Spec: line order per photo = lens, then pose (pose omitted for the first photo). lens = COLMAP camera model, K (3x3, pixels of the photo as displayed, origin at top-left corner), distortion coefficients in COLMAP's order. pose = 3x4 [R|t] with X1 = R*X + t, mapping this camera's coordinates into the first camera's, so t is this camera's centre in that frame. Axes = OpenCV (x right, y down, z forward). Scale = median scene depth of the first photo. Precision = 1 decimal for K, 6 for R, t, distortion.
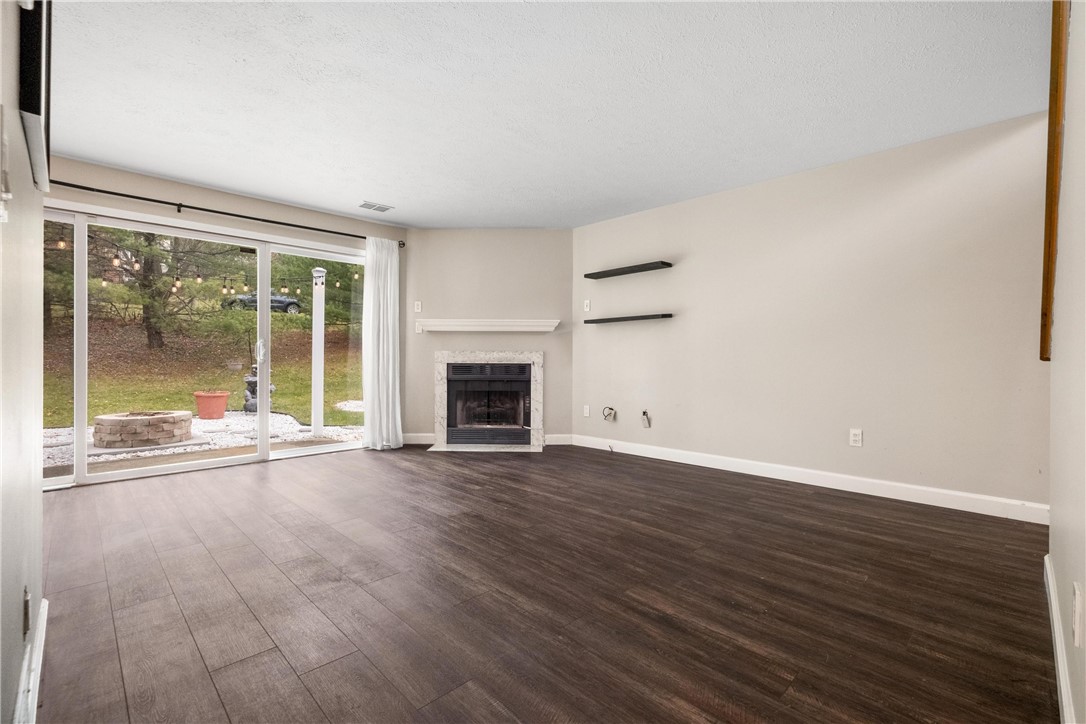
lens RADIAL K [[484.7, 0, 548.1], [0, 484.7, 359.3], [0, 0, 1]] dist [-0.001731, 0.000852]
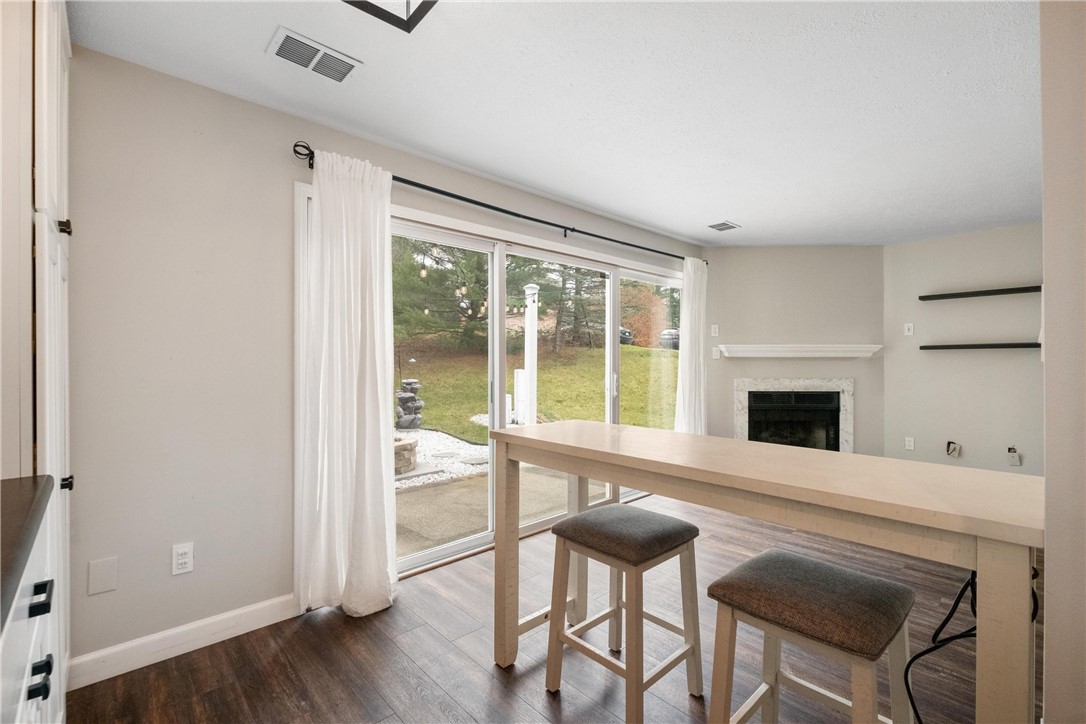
lens RADIAL K [[480.9, 0, 541.3], [0, 480.9, 361.6], [0, 0, 1]] dist [-0.010609, 0.000620]
pose [[0.999612, -0.003933, -0.027590, -0.579409], [0.004019, 0.999987, 0.003080, -0.053457], [0.027577, -0.003190, 0.999615, 0.072475]]
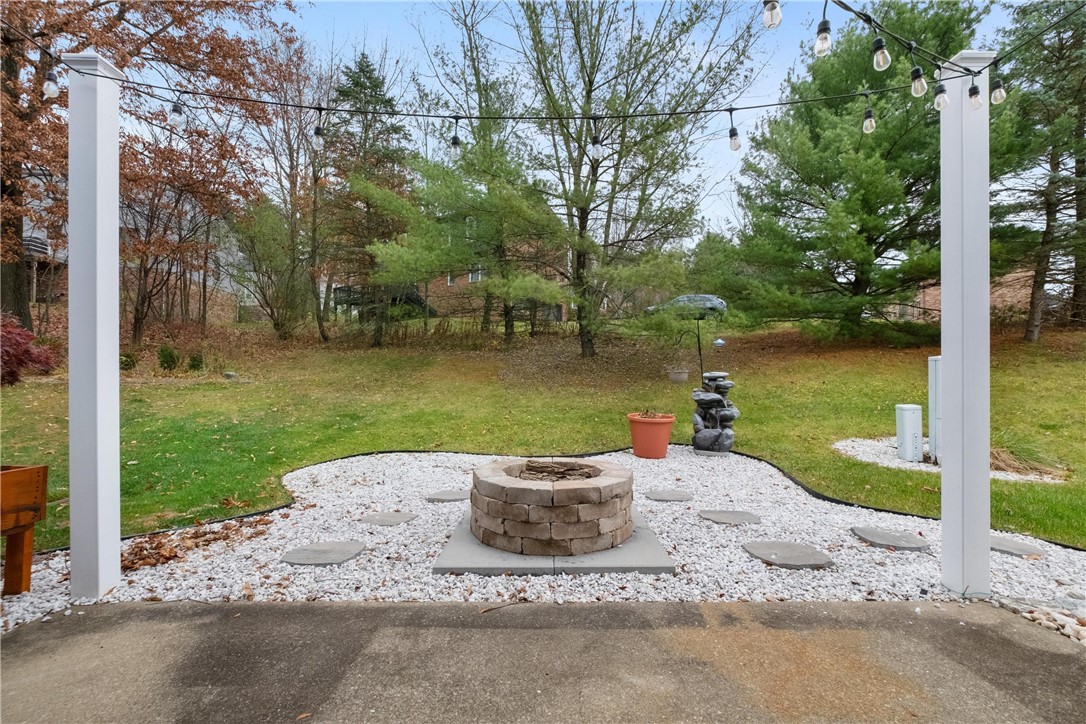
lens RADIAL K [[480.9, 0, 544.8], [0, 480.9, 366.7], [0, 0, 1]] dist [-0.010609, 0.000620]
pose [[0.708513, -0.015082, -0.705537, -0.609994], [0.003025, 0.999827, -0.018335, 0.026310], [0.705692, 0.010856, 0.708436, 0.800001]]
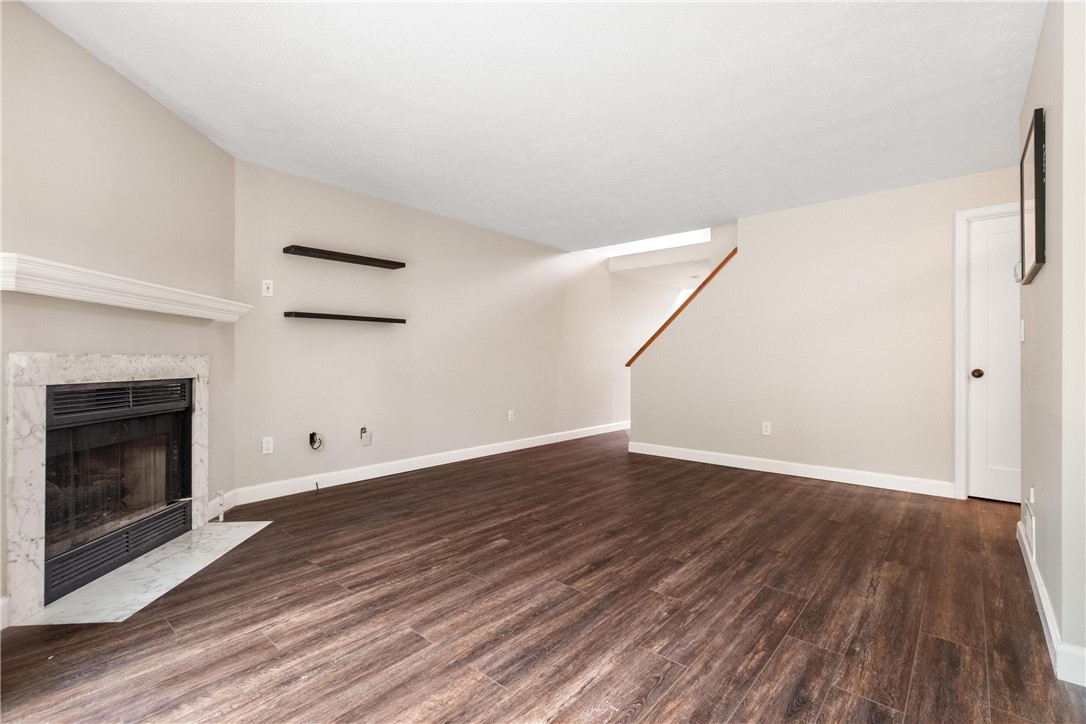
lens RADIAL K [[484.7, 0, 544.7], [0, 484.7, 365.1], [0, 0, 1]] dist [-0.001731, 0.000852]
pose [[-0.068824, -0.012715, 0.997548, -0.598235], [-0.004126, 0.999914, 0.012461, -0.013837], [-0.997620, -0.003259, -0.068870, 0.650185]]
